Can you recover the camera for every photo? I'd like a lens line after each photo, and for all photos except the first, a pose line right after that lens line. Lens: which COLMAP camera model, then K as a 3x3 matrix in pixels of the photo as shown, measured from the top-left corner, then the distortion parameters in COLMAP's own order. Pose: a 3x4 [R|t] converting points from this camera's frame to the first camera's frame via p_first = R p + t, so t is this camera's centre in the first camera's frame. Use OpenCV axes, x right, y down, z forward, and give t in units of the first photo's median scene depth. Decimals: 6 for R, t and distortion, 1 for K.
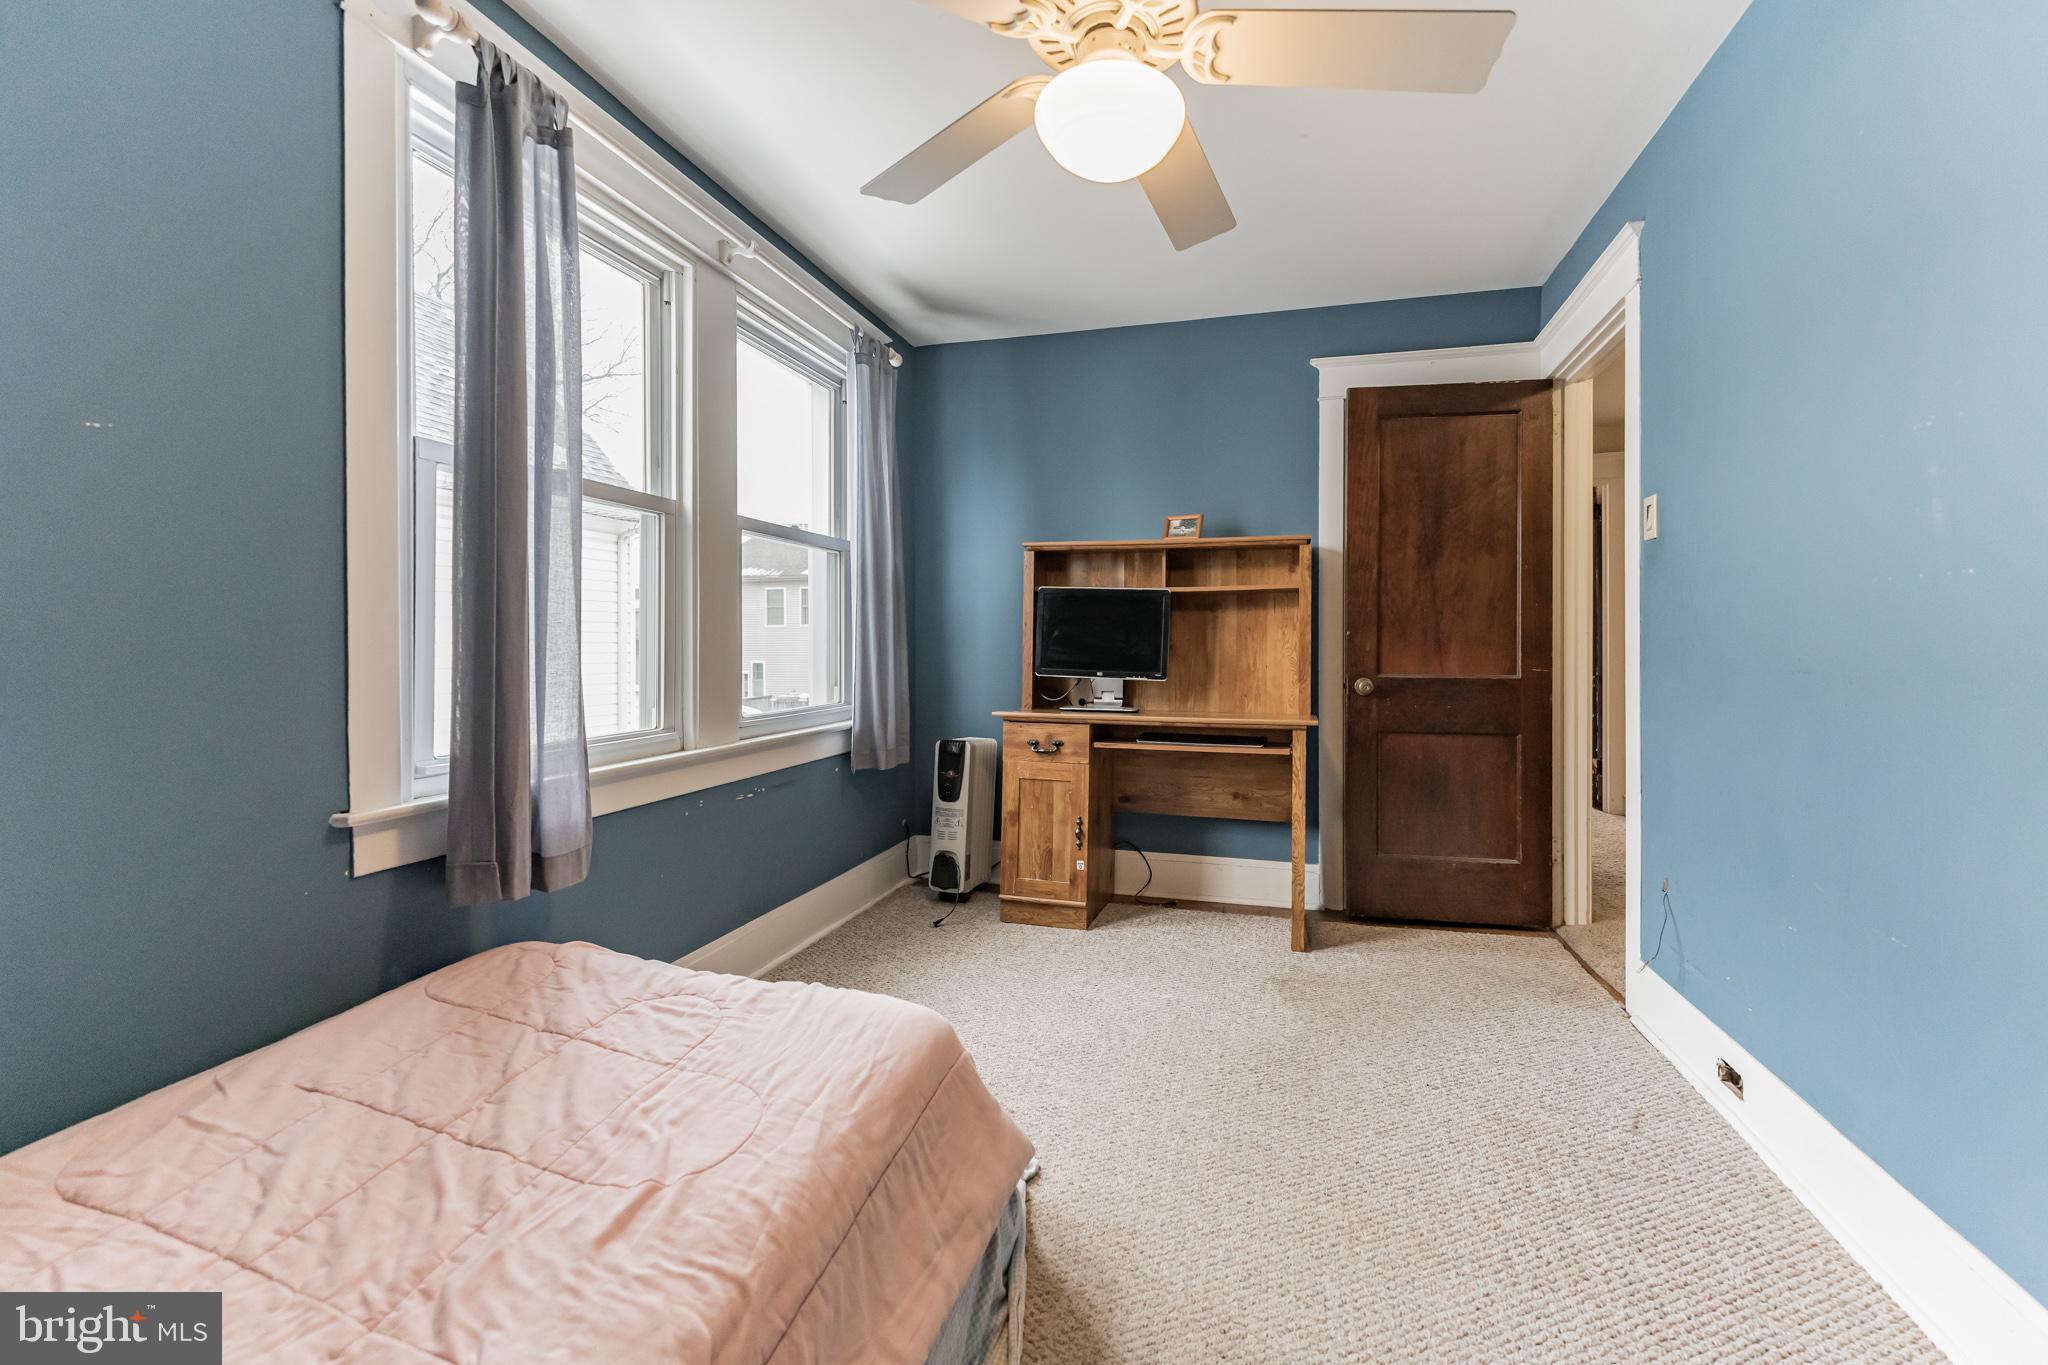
lens RADIAL K [[843.4, 0, 1033.2], [0, 843.4, 653.6], [0, 0, 1]] dist [-0.000436, -0.000044]
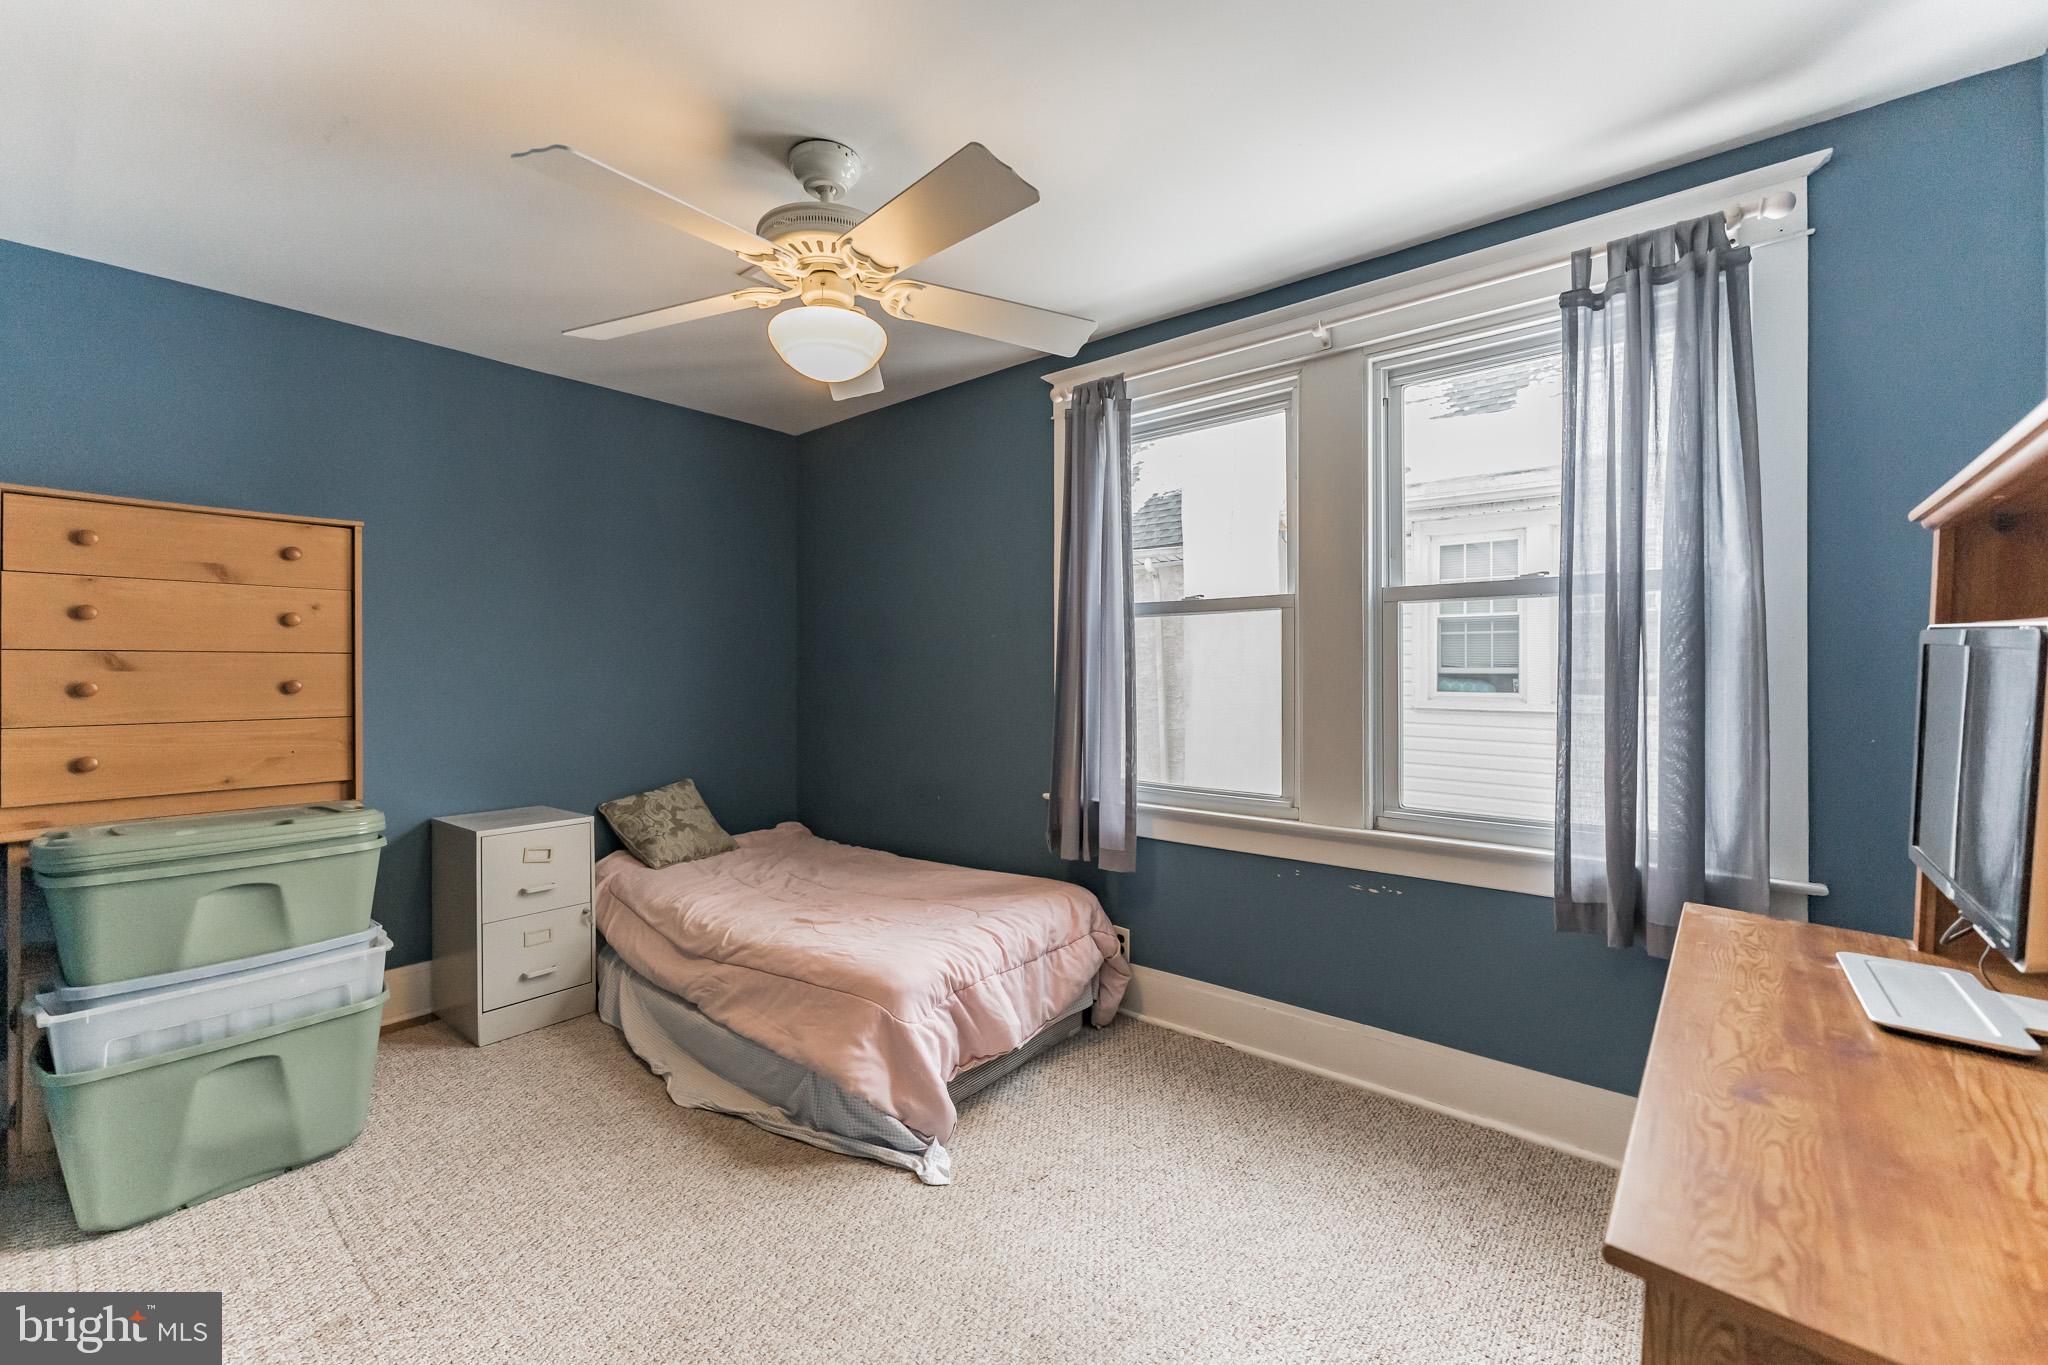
lens RADIAL K [[811.2, 0, 1031.6], [0, 811.2, 676.4], [0, 0, 1]] dist [-0.000011, -0.000032]
pose [[-0.400587, -0.001122, -0.916258, 0.866301], [-0.005915, 0.999982, 0.001362, -0.091113], [0.916240, 0.005965, -0.400586, 1.389096]]
